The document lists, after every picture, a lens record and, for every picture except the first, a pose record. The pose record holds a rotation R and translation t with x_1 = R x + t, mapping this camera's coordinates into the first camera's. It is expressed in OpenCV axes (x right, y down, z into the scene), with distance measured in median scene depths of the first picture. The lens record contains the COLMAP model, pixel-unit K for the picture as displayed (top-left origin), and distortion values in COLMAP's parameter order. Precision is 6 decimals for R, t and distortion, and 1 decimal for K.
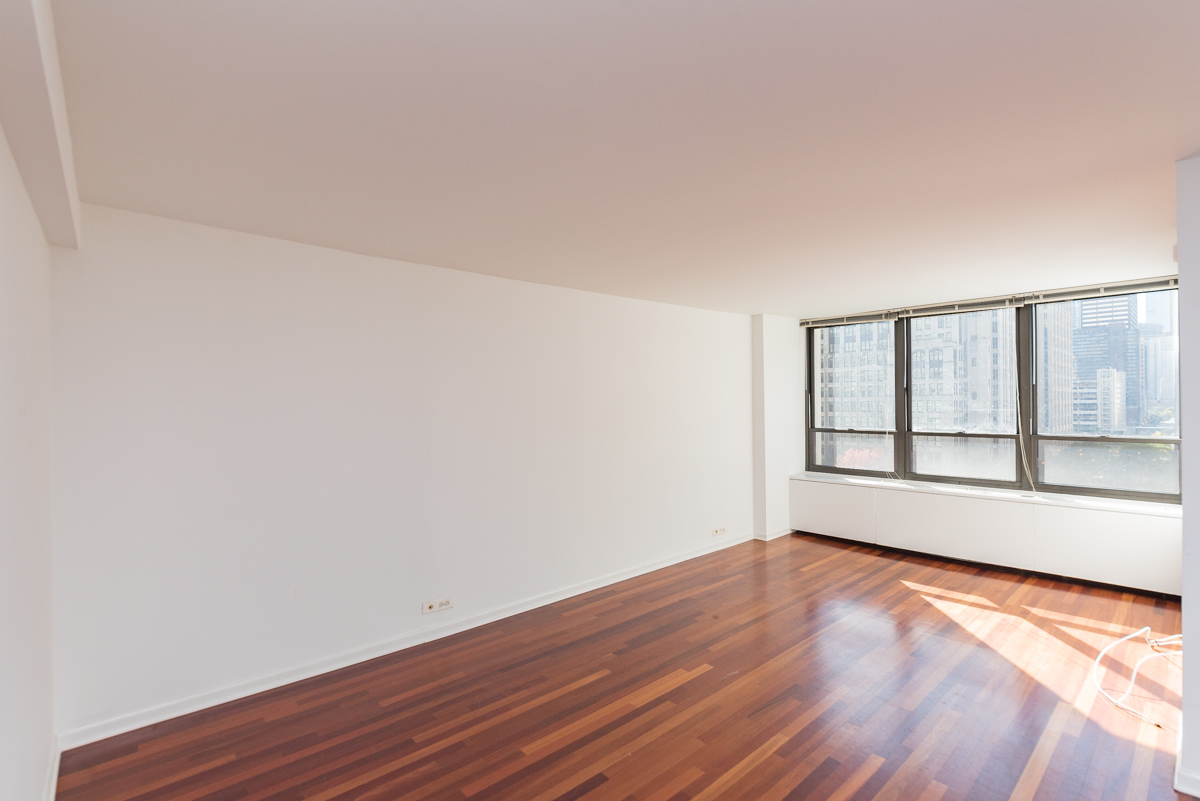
lens RADIAL K [[554.4, 0, 599.3], [0, 554.4, 404.1], [0, 0, 1]] dist [-0.010112, -0.000883]
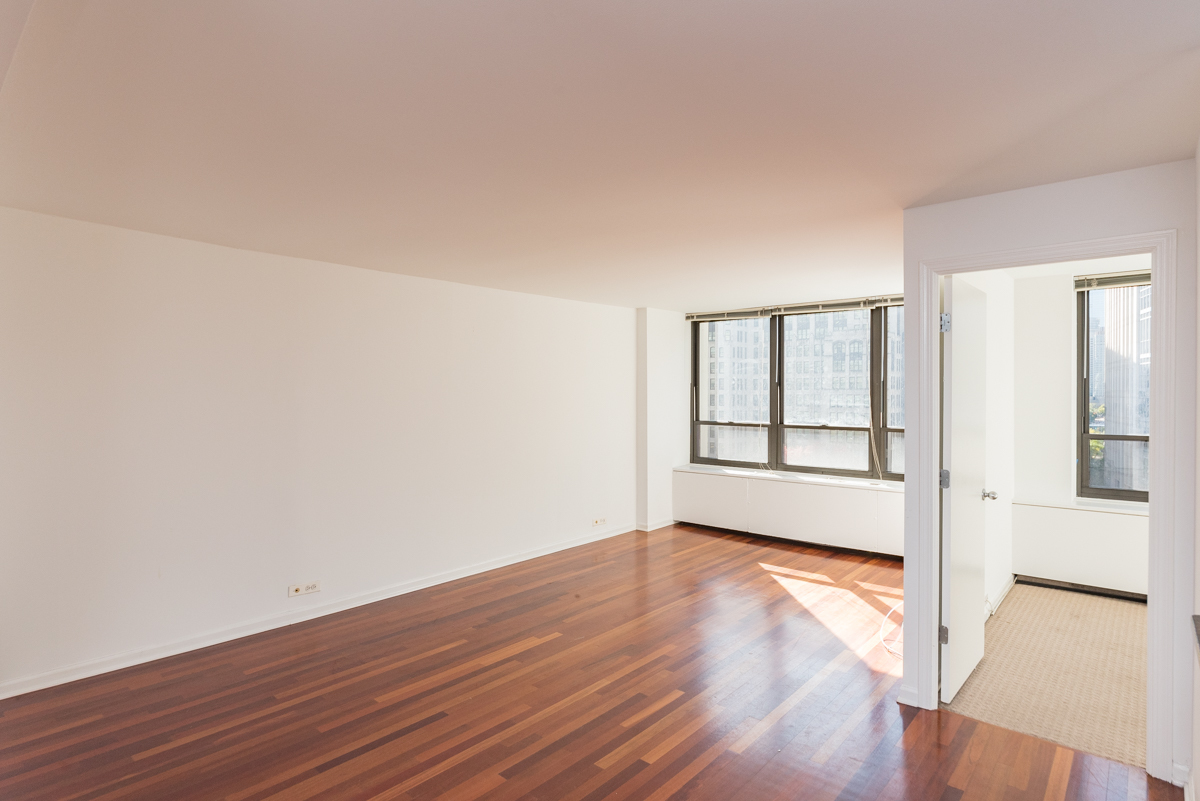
lens RADIAL K [[630.7, 0, 584.0], [0, 630.7, 398.2], [0, 0, 1]] dist [-0.001850, -0.001091]
pose [[0.993845, 0.009925, 0.110332, 0.068883], [-0.010481, 0.999935, 0.004462, -0.001216], [-0.110280, -0.005591, 0.993885, -0.165689]]
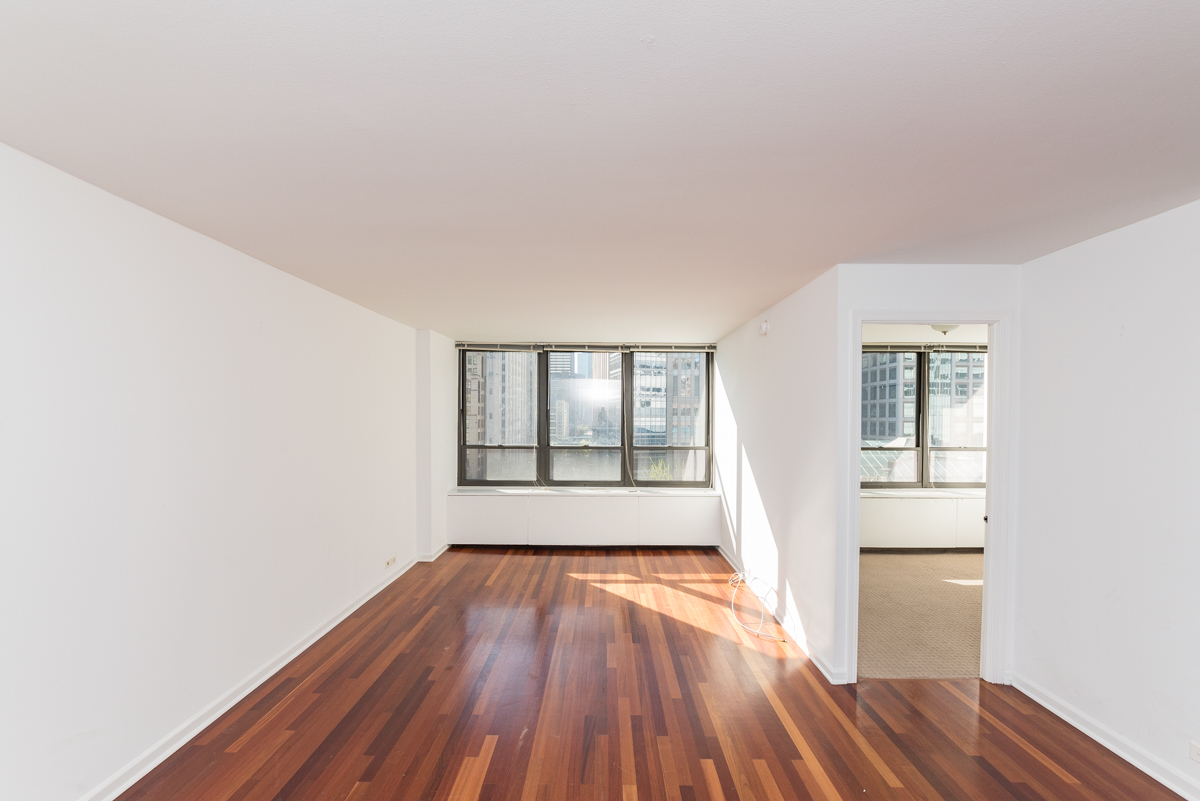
lens RADIAL K [[473.1, 0, 596.6], [0, 473.1, 424.6], [0, 0, 1]] dist [-0.000086, -0.000205]
pose [[0.674408, 0.004678, 0.738344, -0.149321], [-0.010230, 0.999943, 0.003008, -0.001479], [-0.738288, -0.009582, 0.674418, 0.267547]]
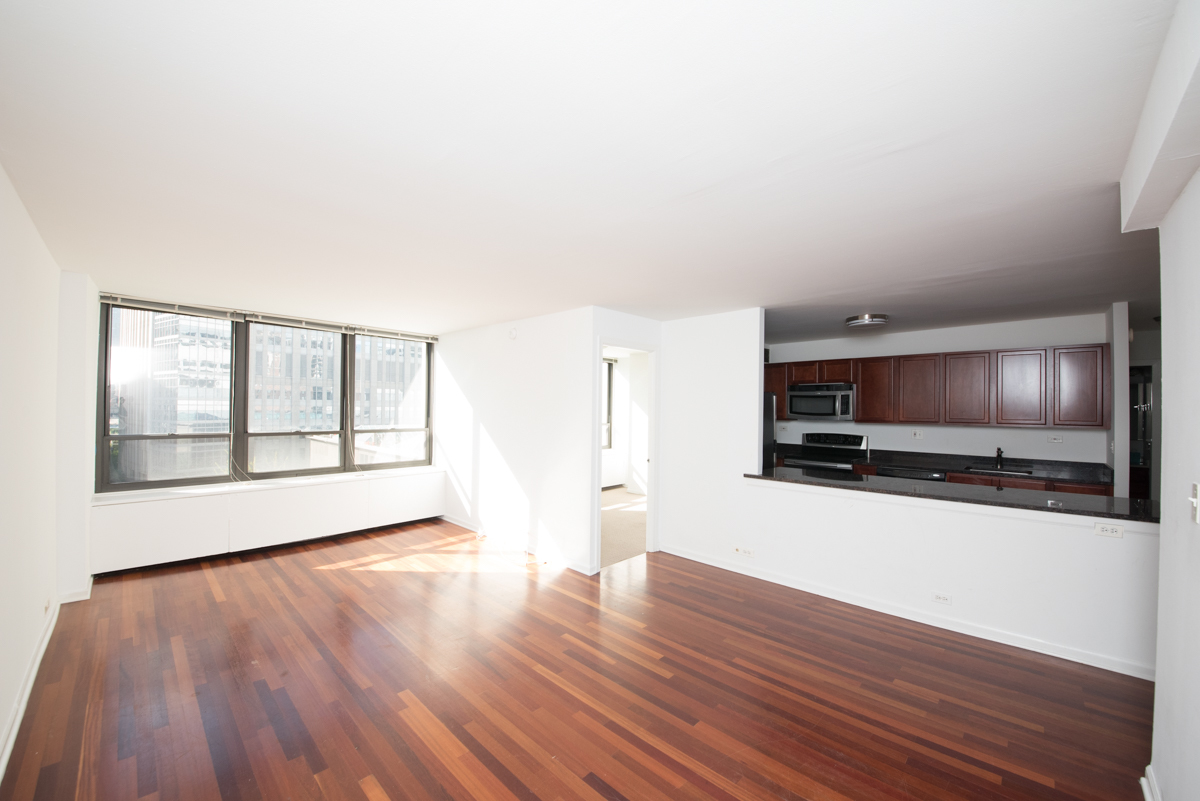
lens RADIAL K [[461.0, 0, 594.9], [0, 461.0, 403.6], [0, 0, 1]] dist [0.030269, -0.025345]
pose [[-0.069282, 0.017533, 0.997443, -0.395149], [-0.009385, 0.999790, -0.018226, 0.005924], [-0.997553, -0.010624, -0.069103, 0.490983]]
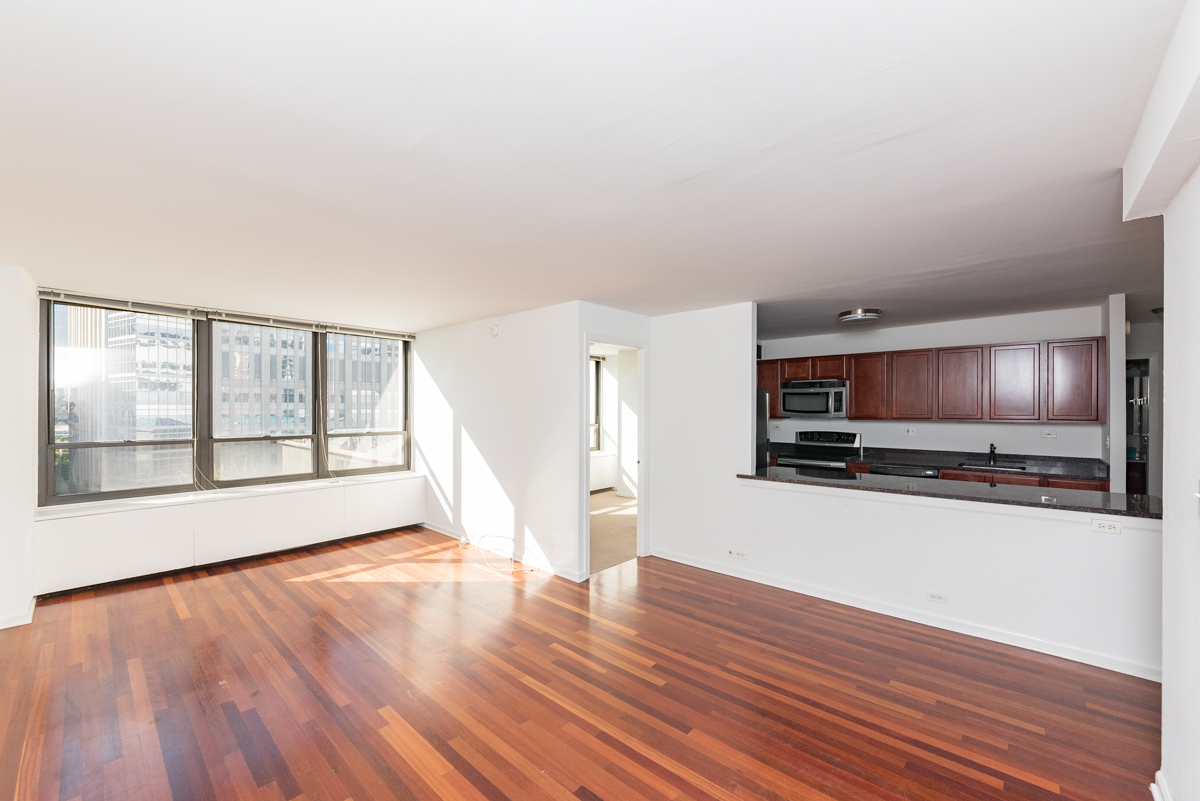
lens RADIAL K [[479.4, 0, 599.2], [0, 479.4, 409.0], [0, 0, 1]] dist [-0.000115, 0.000272]
pose [[-0.104487, 0.007035, 0.994501, -0.389356], [0.001793, 0.999975, -0.006885, 0.006198], [-0.994525, 0.001064, -0.104497, 0.490436]]
